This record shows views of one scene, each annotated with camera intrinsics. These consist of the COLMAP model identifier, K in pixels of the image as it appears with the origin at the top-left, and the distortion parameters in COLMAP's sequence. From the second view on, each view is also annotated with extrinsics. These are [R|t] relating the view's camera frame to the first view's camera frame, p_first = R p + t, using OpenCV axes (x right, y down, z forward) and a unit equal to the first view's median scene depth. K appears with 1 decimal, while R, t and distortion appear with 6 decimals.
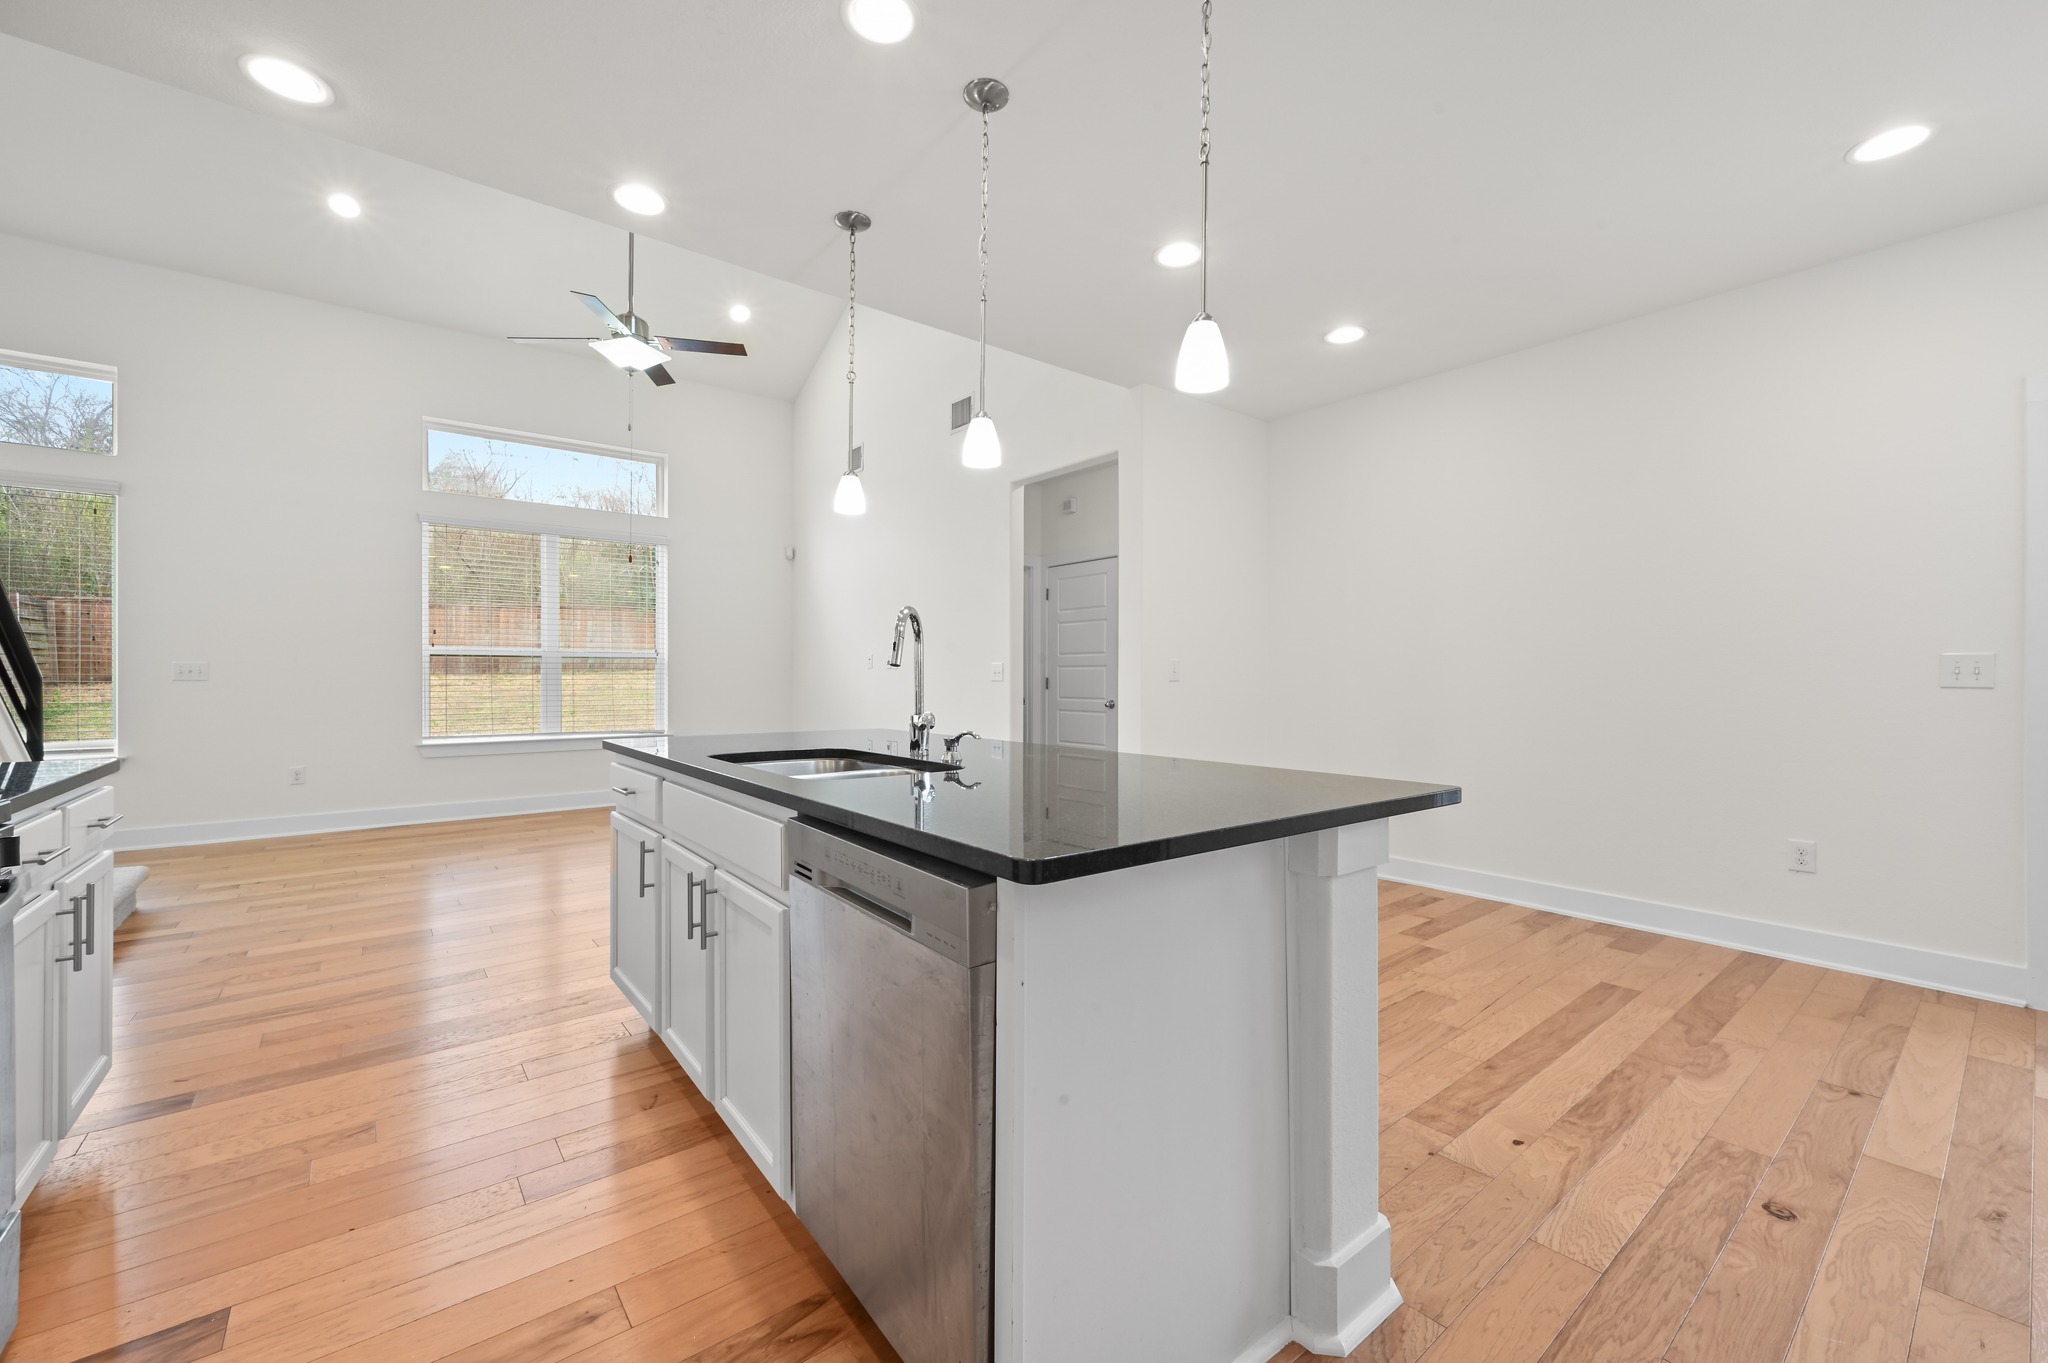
lens RADIAL K [[811.1, 0, 1031.8], [0, 811.1, 676.4], [0, 0, 1]] dist [-0.000721, 0.000385]
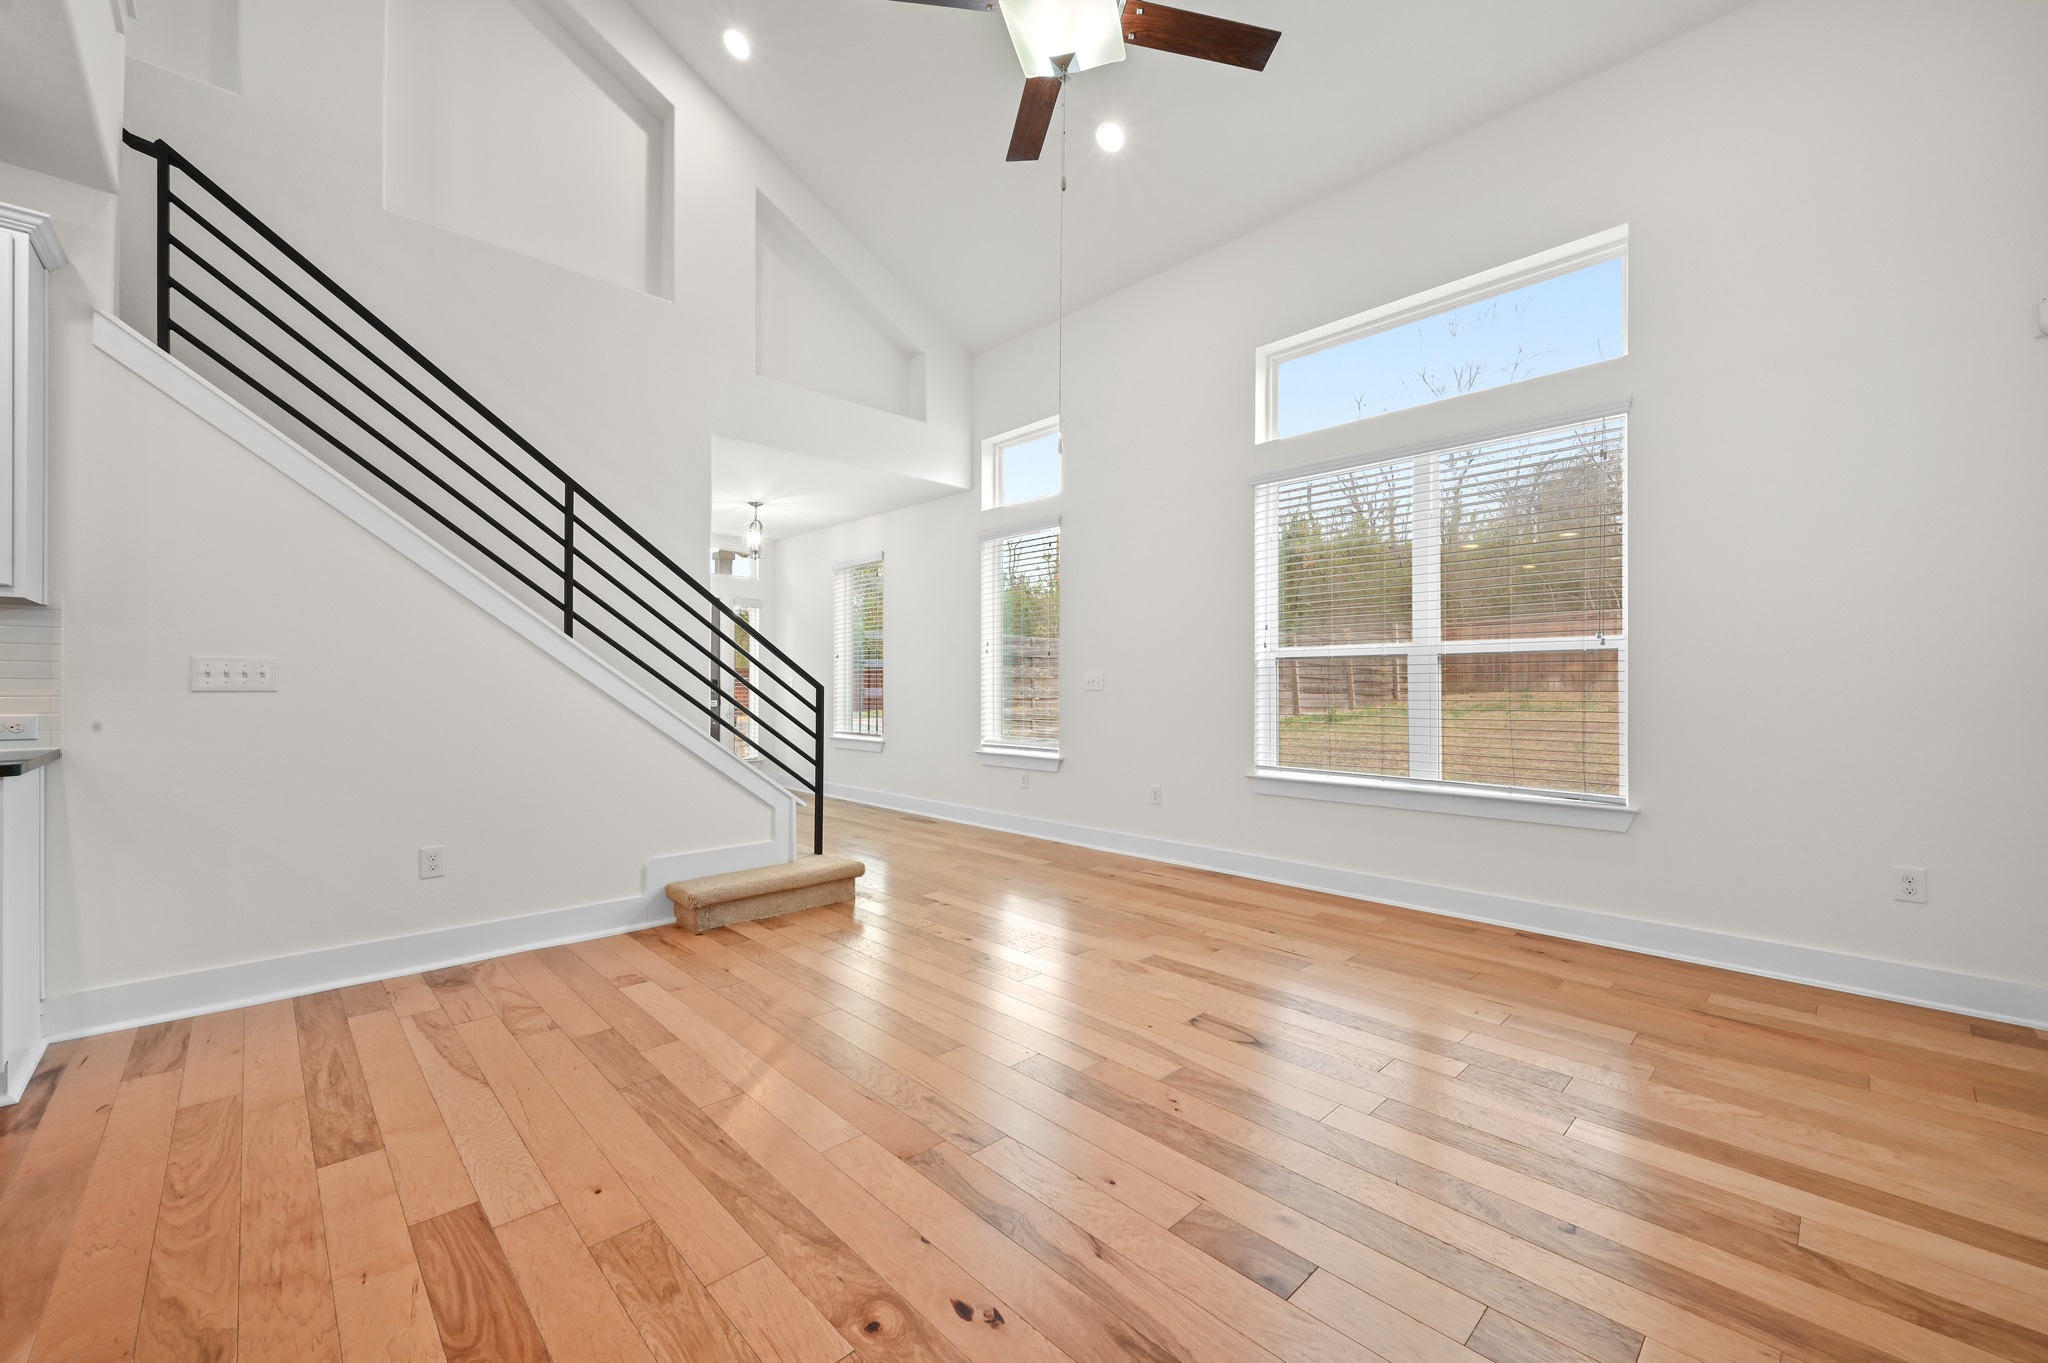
lens RADIAL K [[811.1, 0, 1021.2], [0, 811.1, 682.9], [0, 0, 1]] dist [-0.000721, 0.000385]
pose [[0.078035, -0.005712, -0.996934, -0.016236], [-0.002036, 0.999981, -0.005889, 0.004760], [0.996949, 0.002489, 0.078022, 2.322967]]
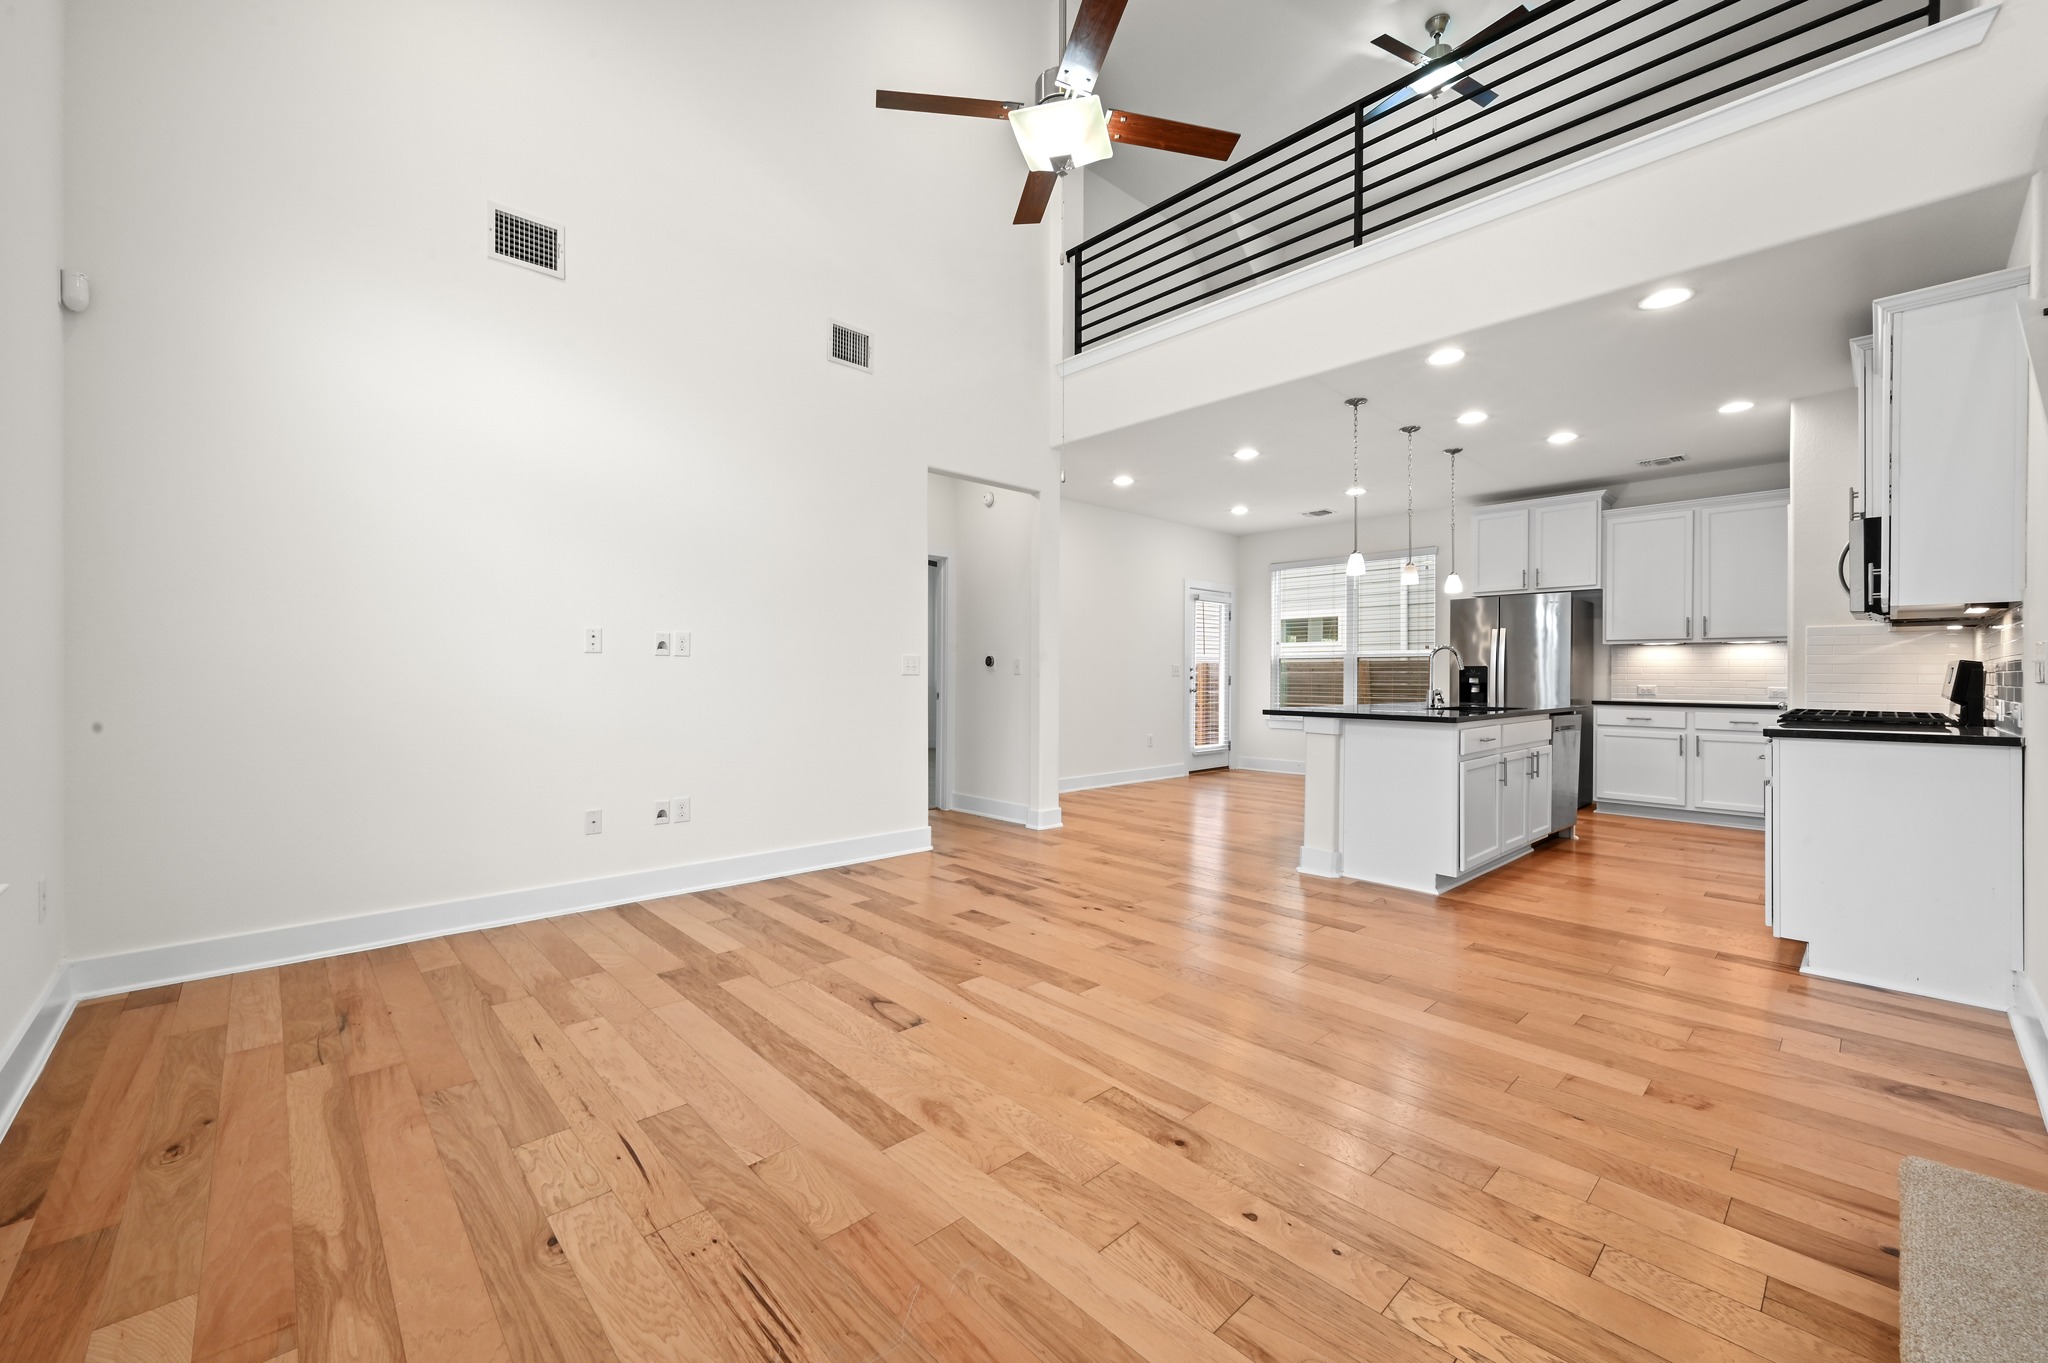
lens RADIAL K [[811.1, 0, 1026.9], [0, 811.1, 673.9], [0, 0, 1]] dist [-0.000721, 0.000385]
pose [[-0.073841, -0.000148, 0.997270, -2.707253], [-0.005479, 0.999985, -0.000257, 0.010002], [-0.997255, -0.005483, -0.073841, 2.648882]]
